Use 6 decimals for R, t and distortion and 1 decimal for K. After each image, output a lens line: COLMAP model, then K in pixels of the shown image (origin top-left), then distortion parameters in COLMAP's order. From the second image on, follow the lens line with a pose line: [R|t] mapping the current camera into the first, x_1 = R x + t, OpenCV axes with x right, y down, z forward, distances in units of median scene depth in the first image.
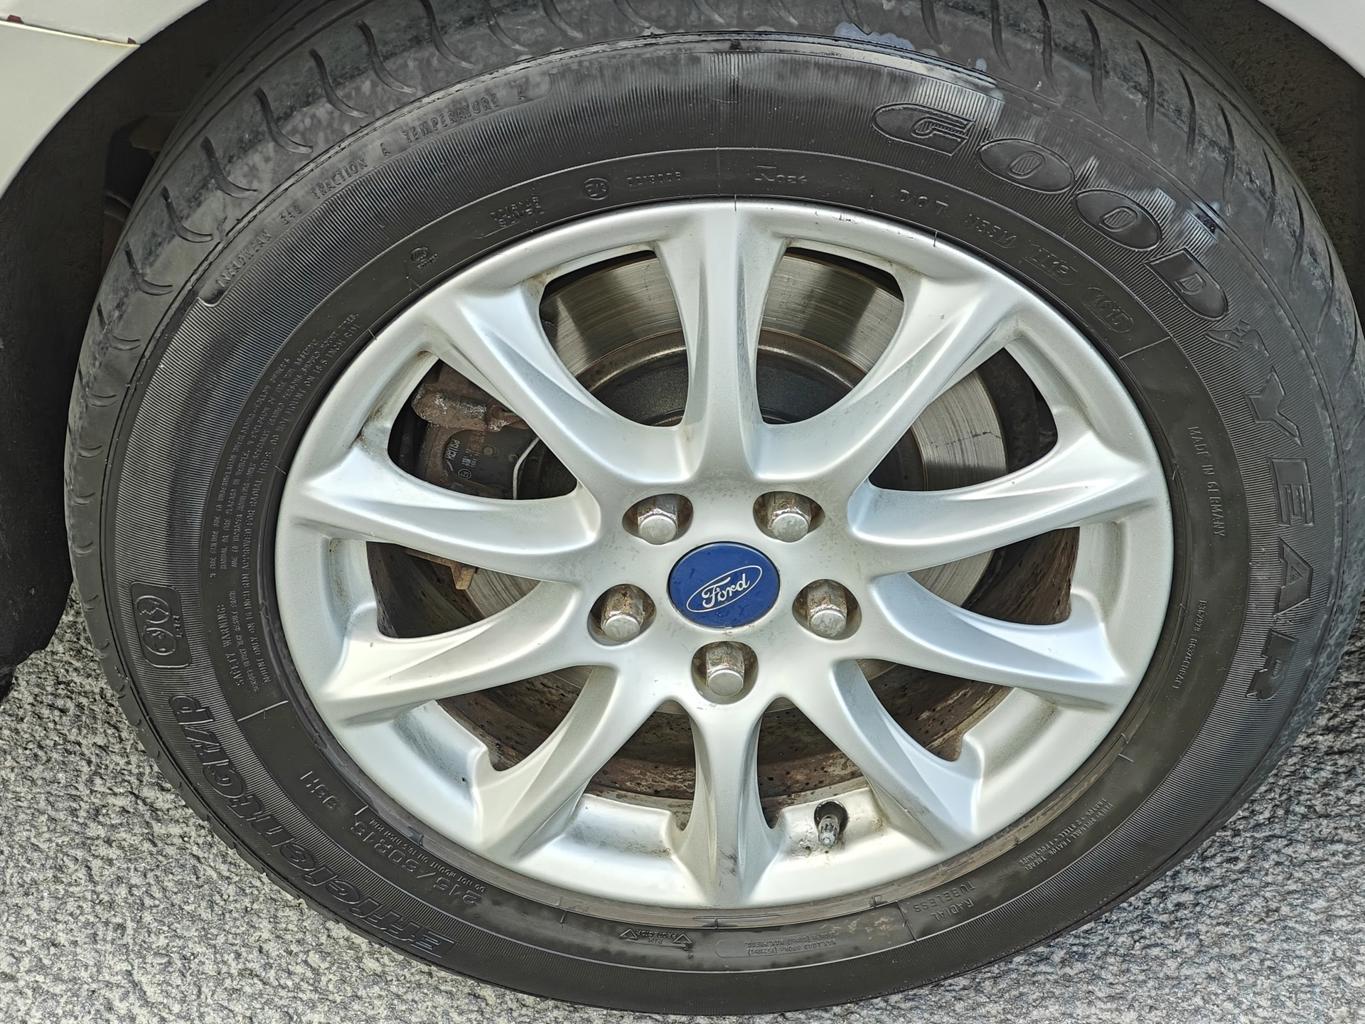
lens RADIAL K [[2104.4, 0, 681.2], [0, 2104.4, 512.7], [0, 0, 1]] dist [0.004405, 0.000000]
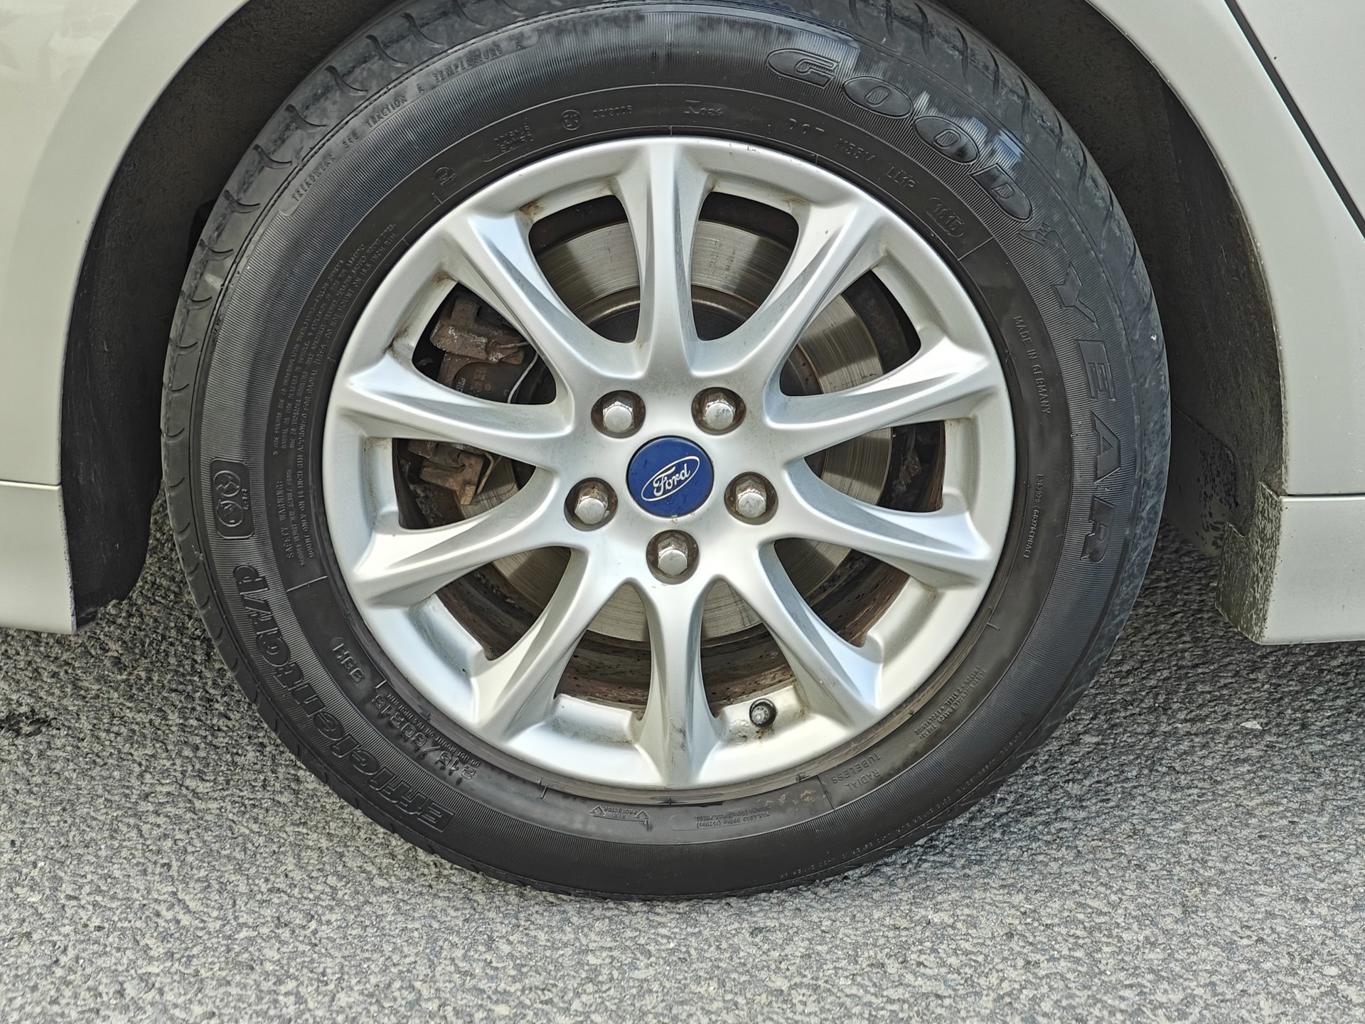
lens RADIAL K [[2104.4, 0, 685.5], [0, 2104.4, 510.6], [0, 0, 1]] dist [0.004405, 0.000000]
pose [[0.999859, -0.009253, 0.014032, 0.011355], [0.012411, 0.969415, -0.245114, 0.371409], [-0.011335, 0.245254, 0.969393, -0.242865]]
